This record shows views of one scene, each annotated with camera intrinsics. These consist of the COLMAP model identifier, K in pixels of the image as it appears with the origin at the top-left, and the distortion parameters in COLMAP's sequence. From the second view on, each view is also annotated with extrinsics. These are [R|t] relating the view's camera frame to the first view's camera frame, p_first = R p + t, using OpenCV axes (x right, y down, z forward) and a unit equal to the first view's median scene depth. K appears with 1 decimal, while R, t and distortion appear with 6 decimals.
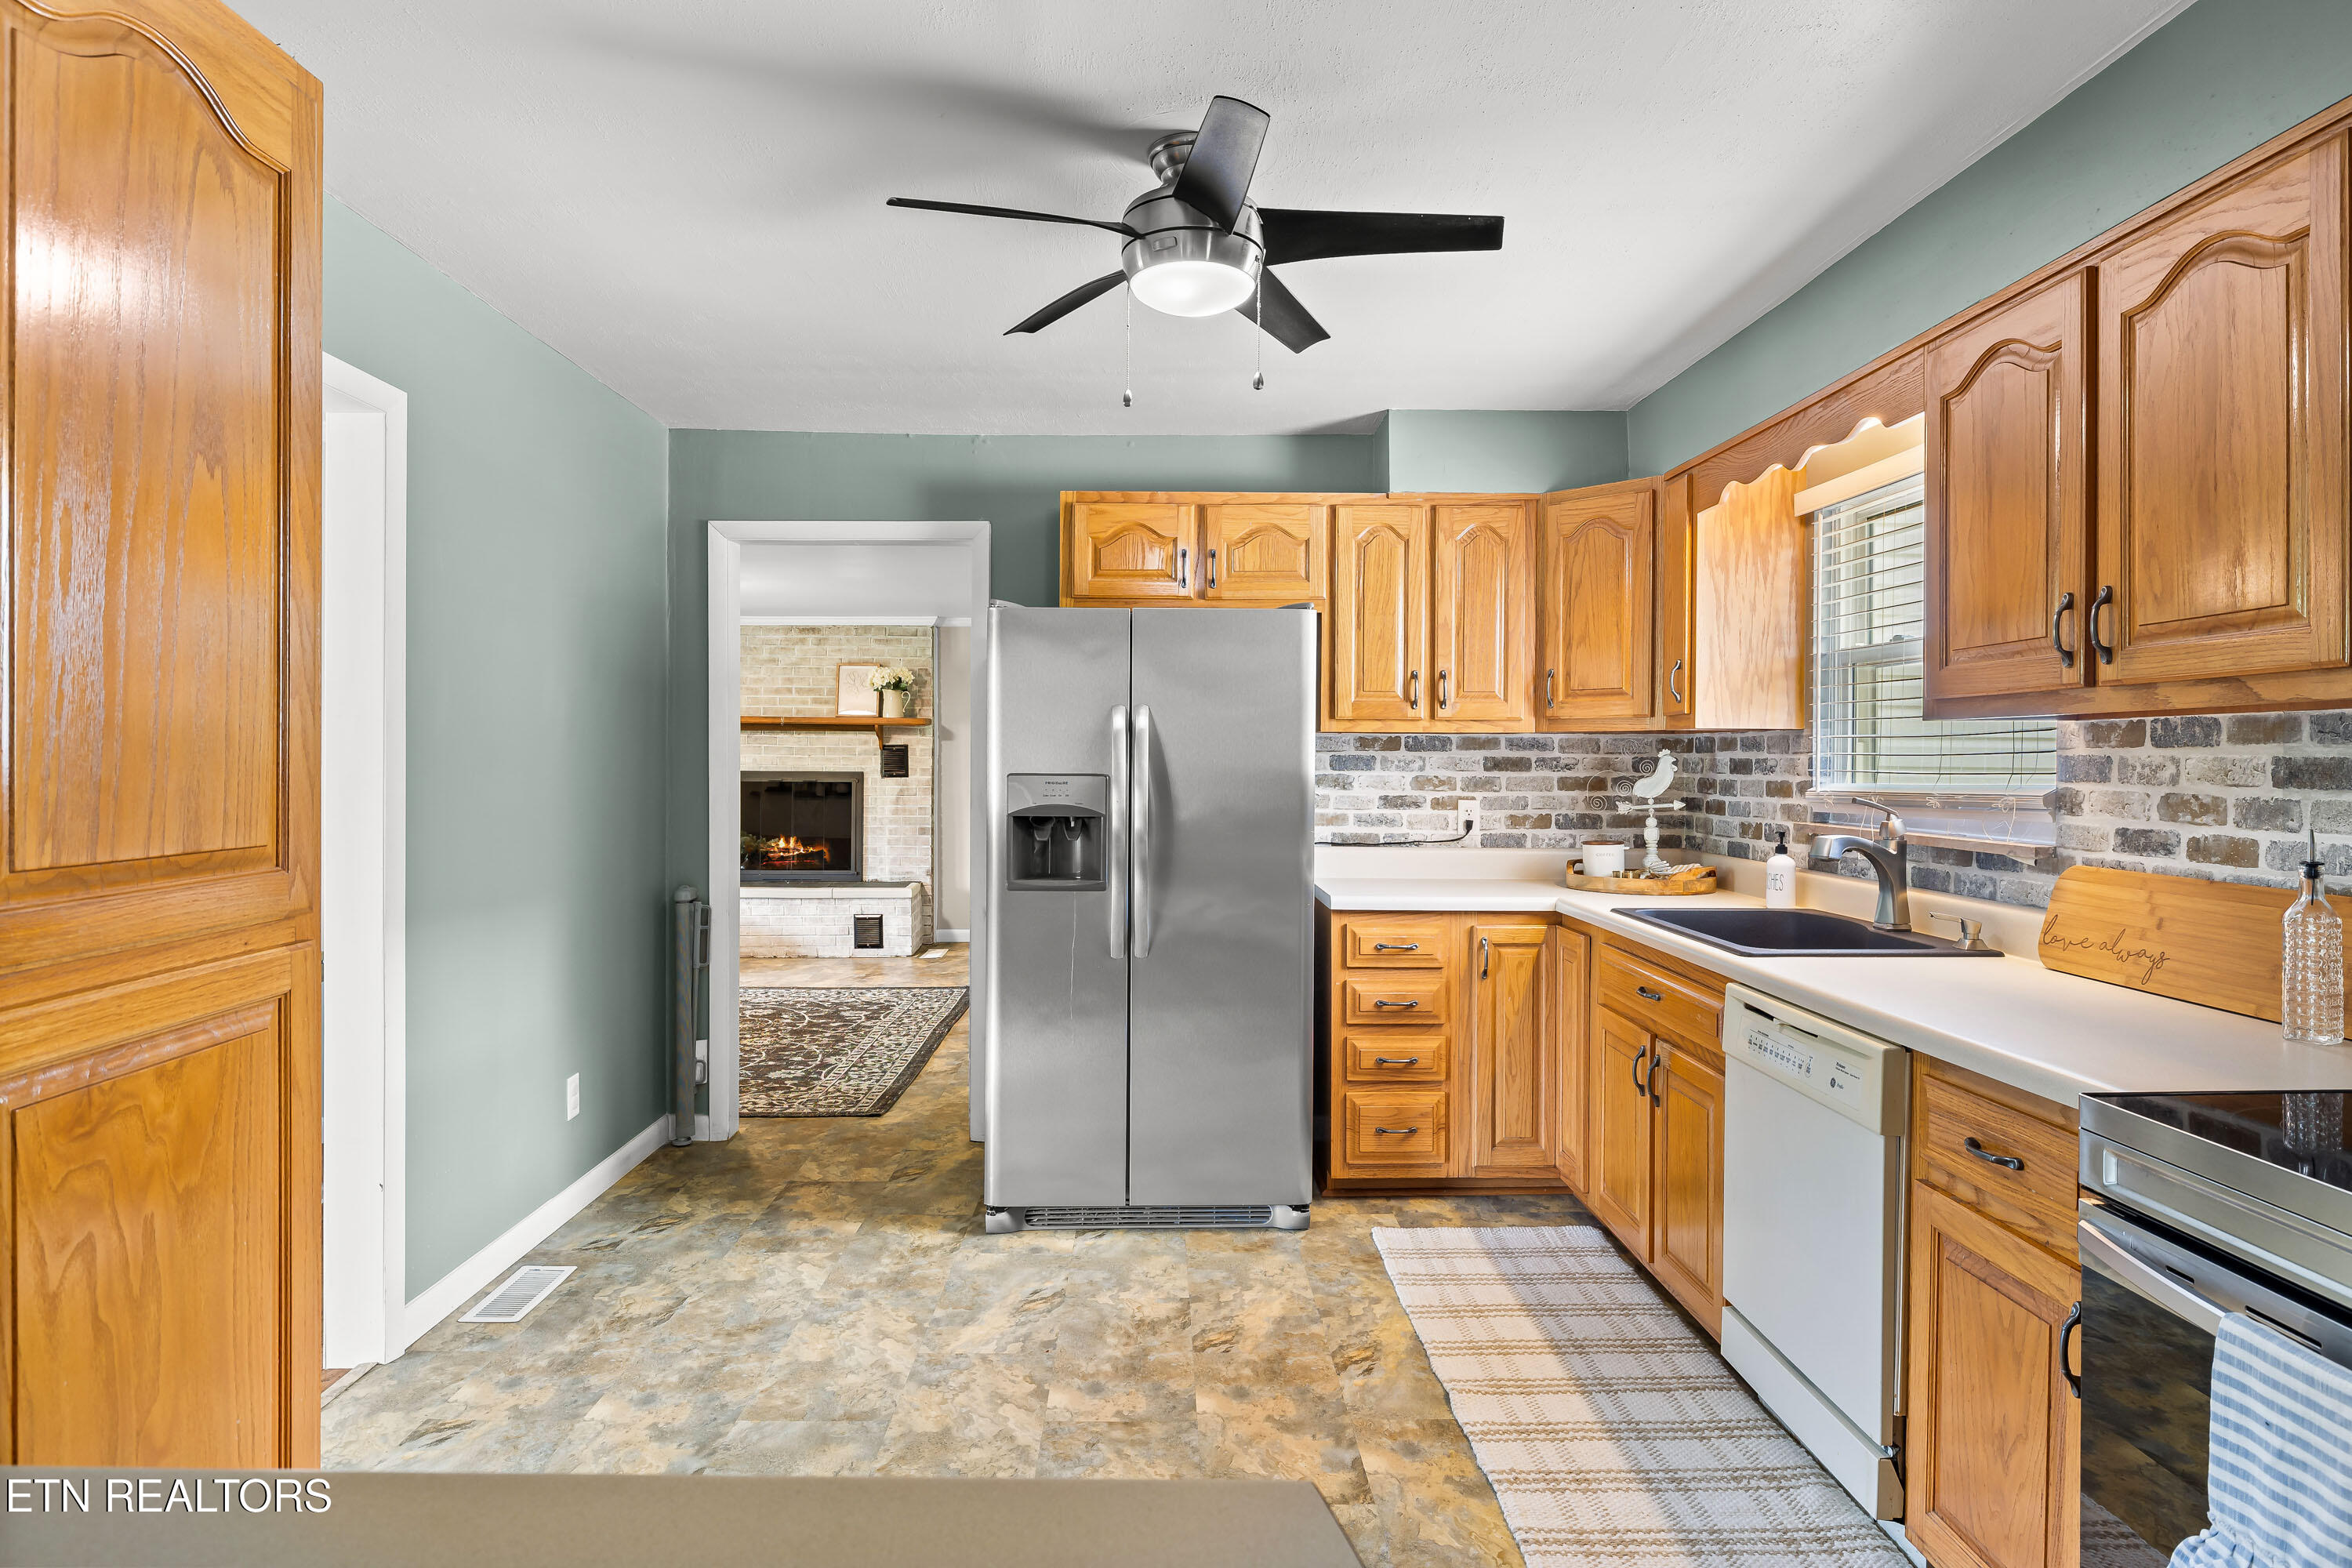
lens RADIAL K [[1349.6, 0, 1167.8], [0, 1349.6, 768.5], [0, 0, 1]] dist [-0.008015, 0.002012]
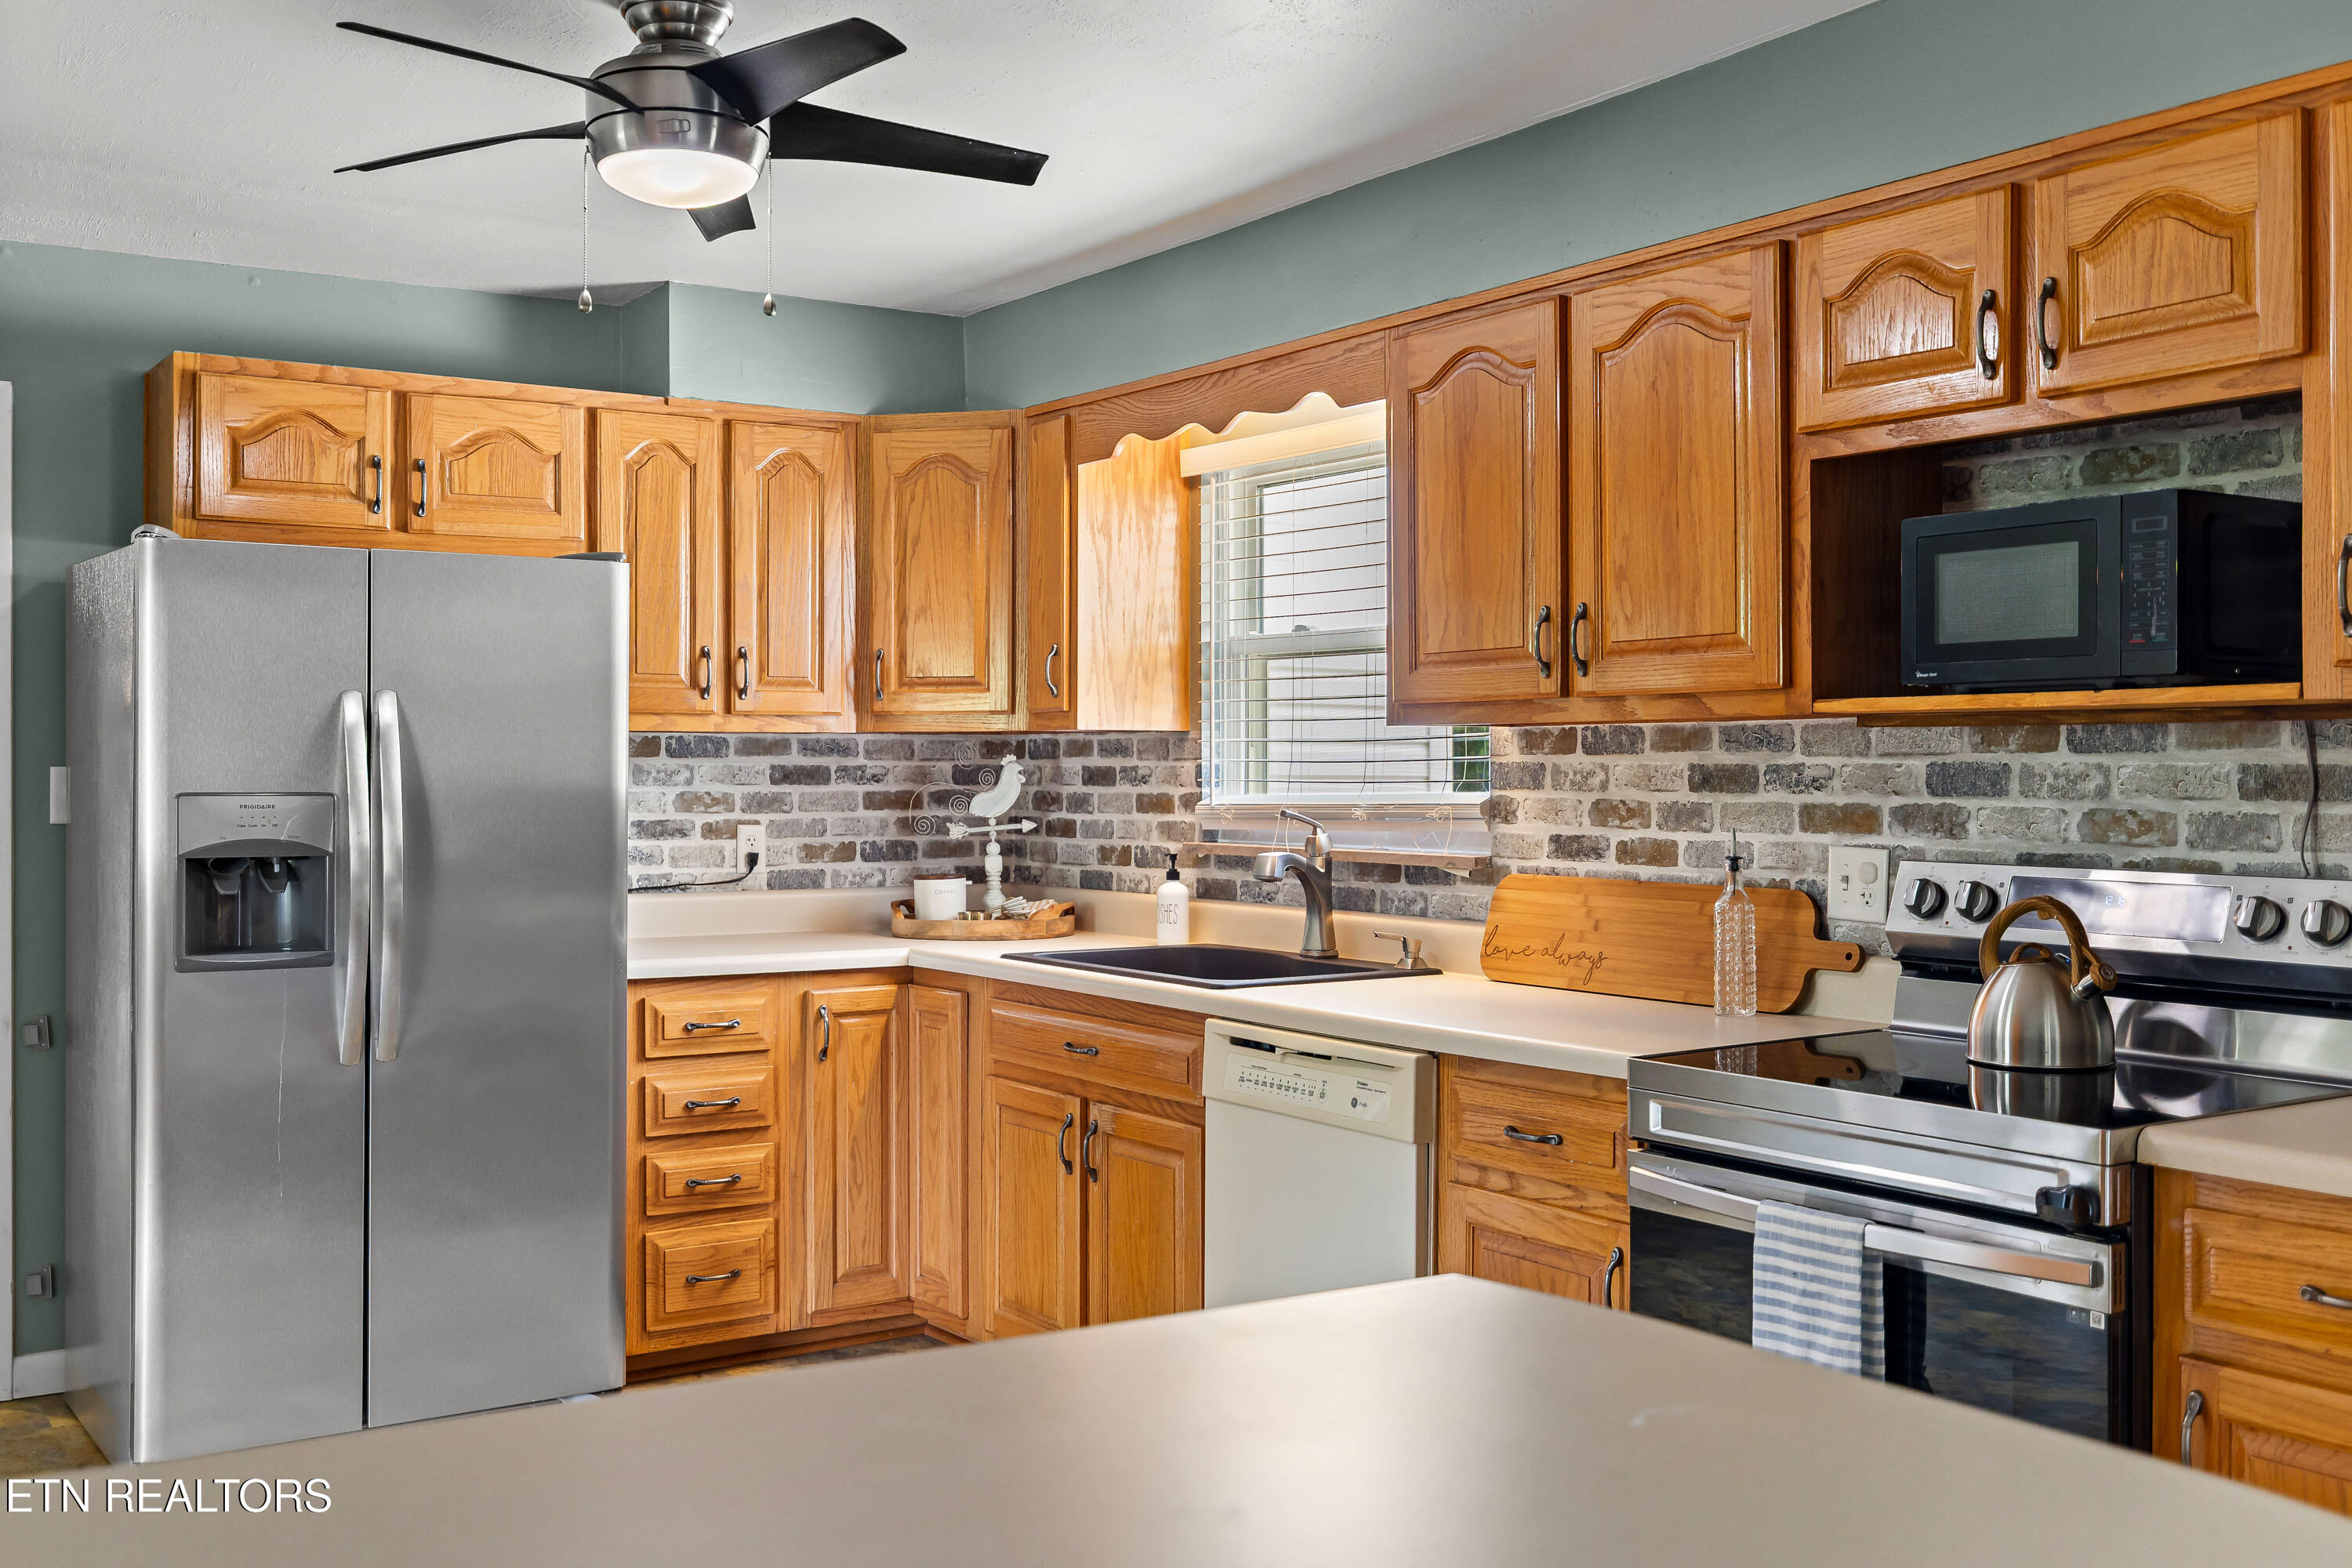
lens RADIAL K [[2251.5, 0, 1206.8], [0, 2251.5, 772.5], [0, 0, 1]] dist [-0.012108, 0.000000]
pose [[0.832531, -0.004538, 0.553960, -0.300708], [0.007351, 0.999969, -0.002857, 0.000505], [-0.553929, 0.006451, 0.832539, -0.176551]]
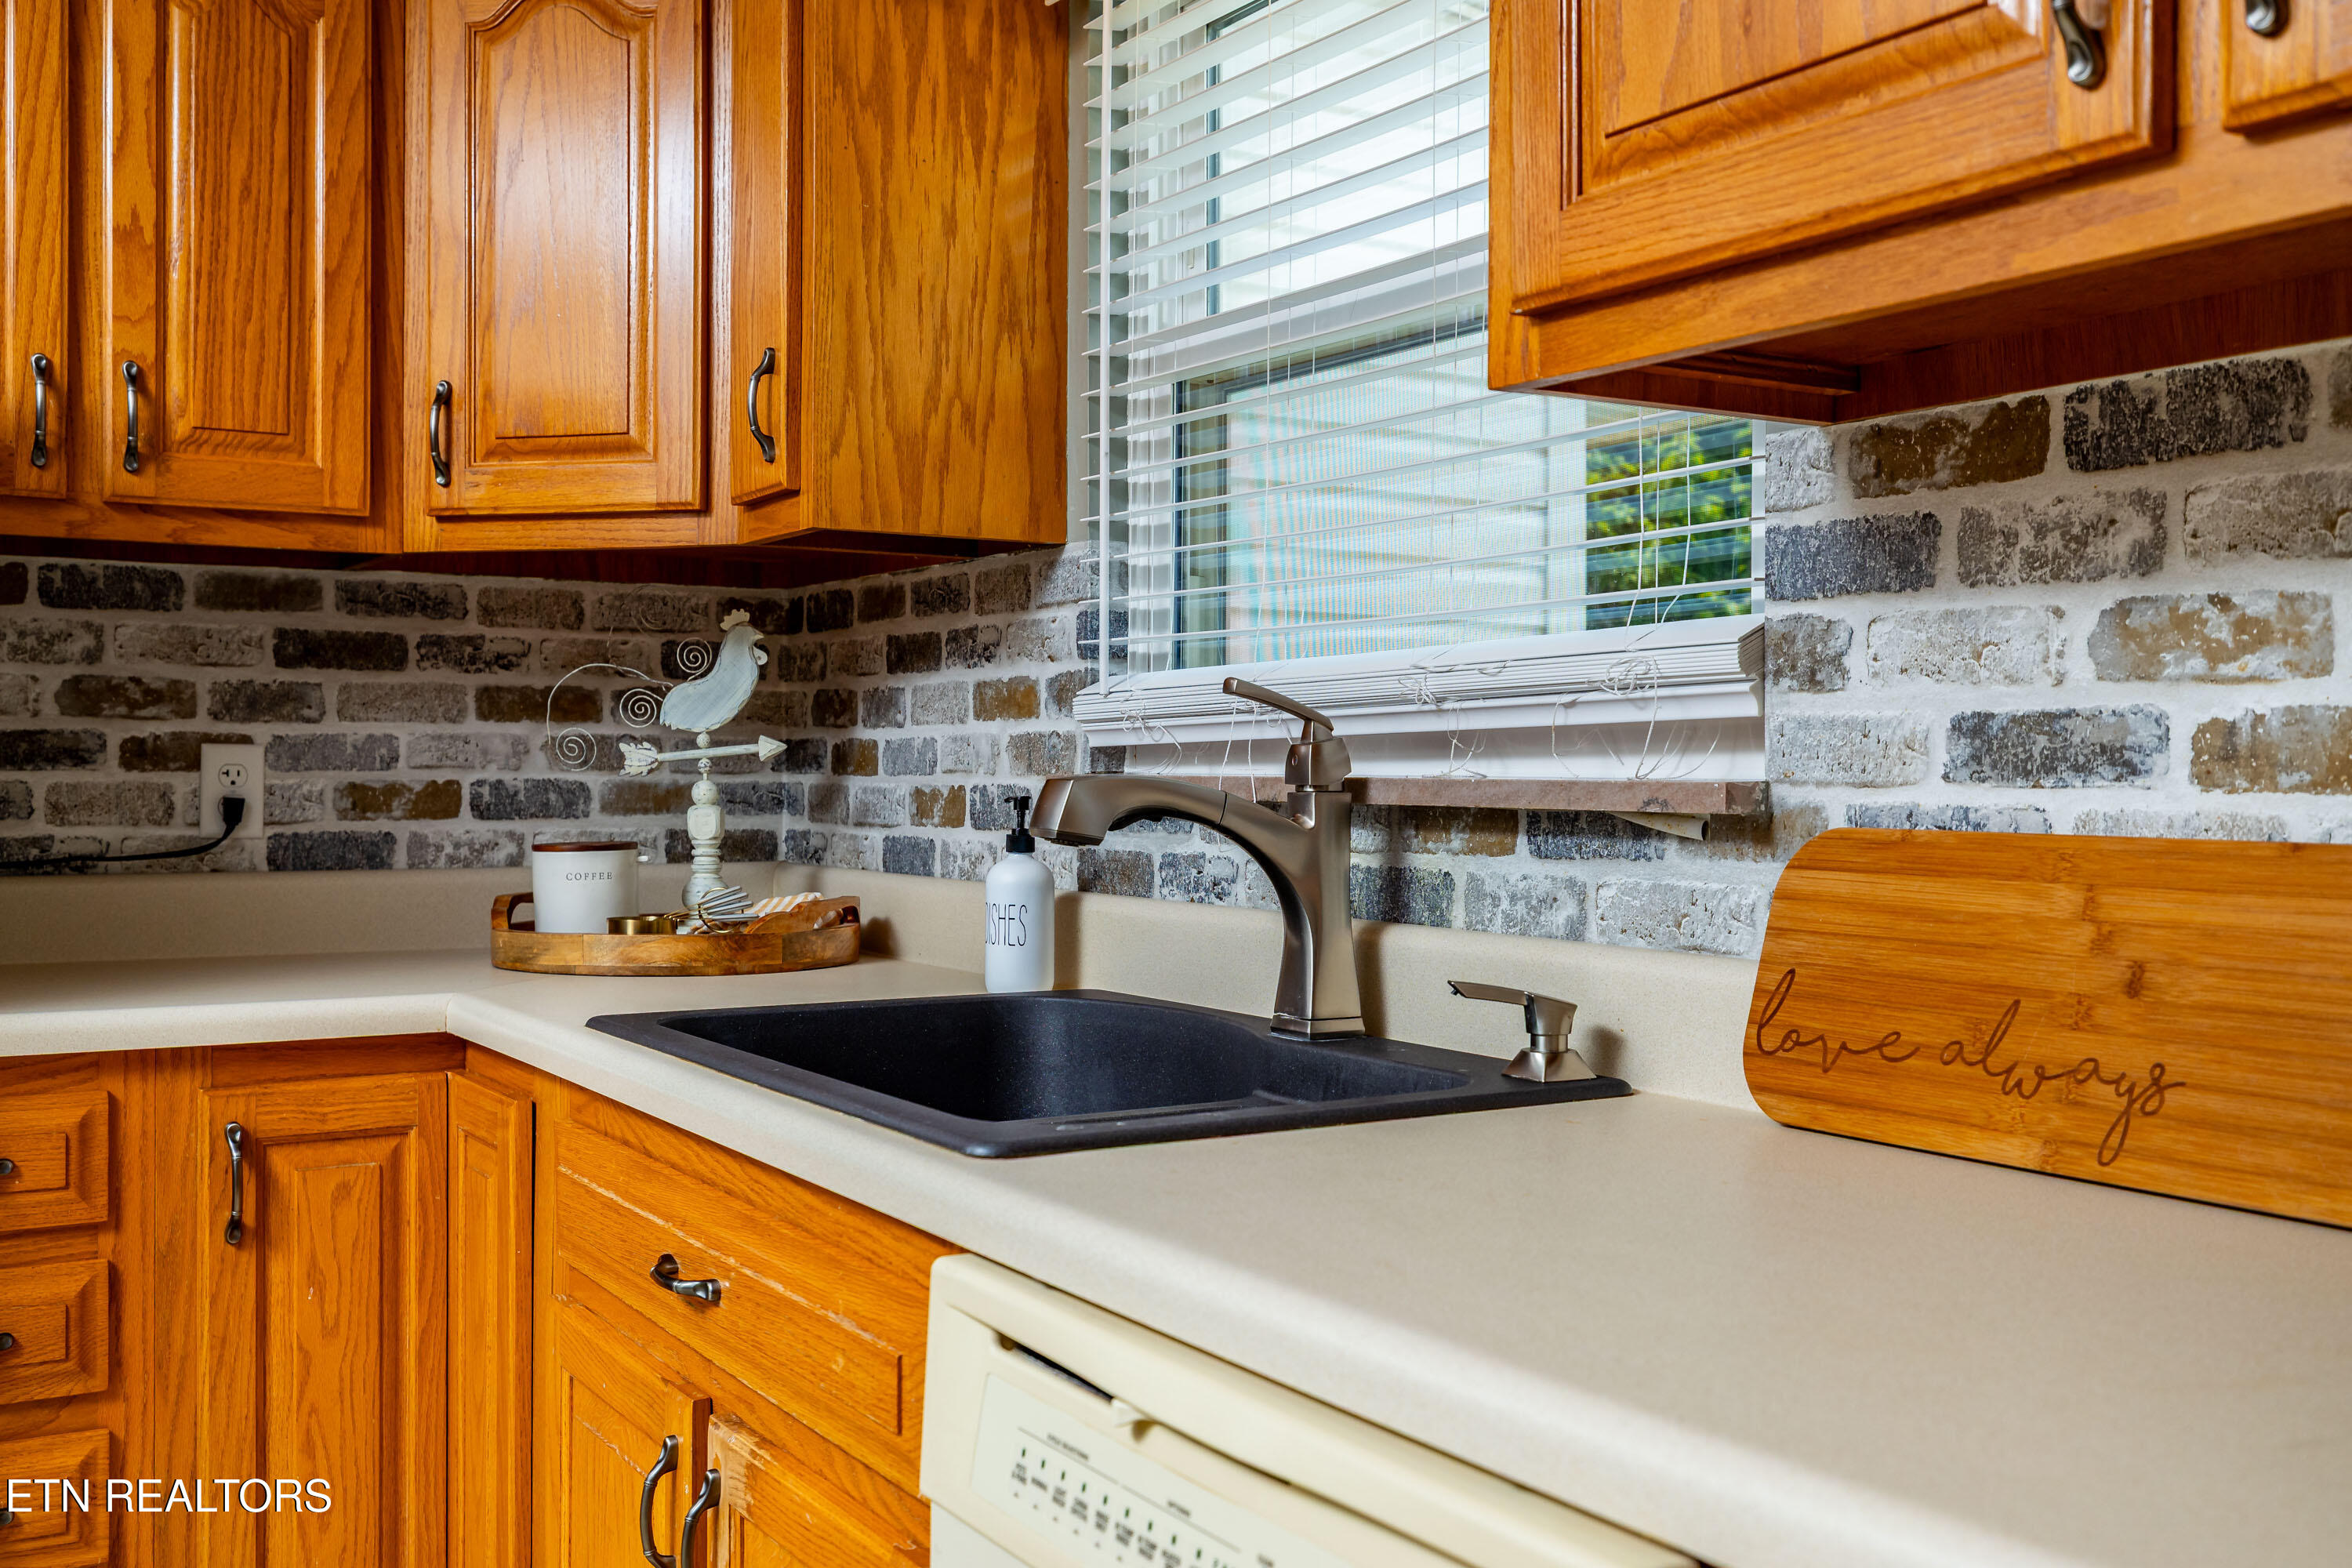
lens RADIAL K [[2251.5, 0, 1203.0], [0, 2251.5, 781.4], [0, 0, 1]] dist [-0.012108, 0.000000]
pose [[0.851648, -0.004607, 0.524095, 0.156232], [0.003640, 0.999989, 0.002874, 0.040565], [-0.524102, -0.000540, 0.851655, 0.411344]]
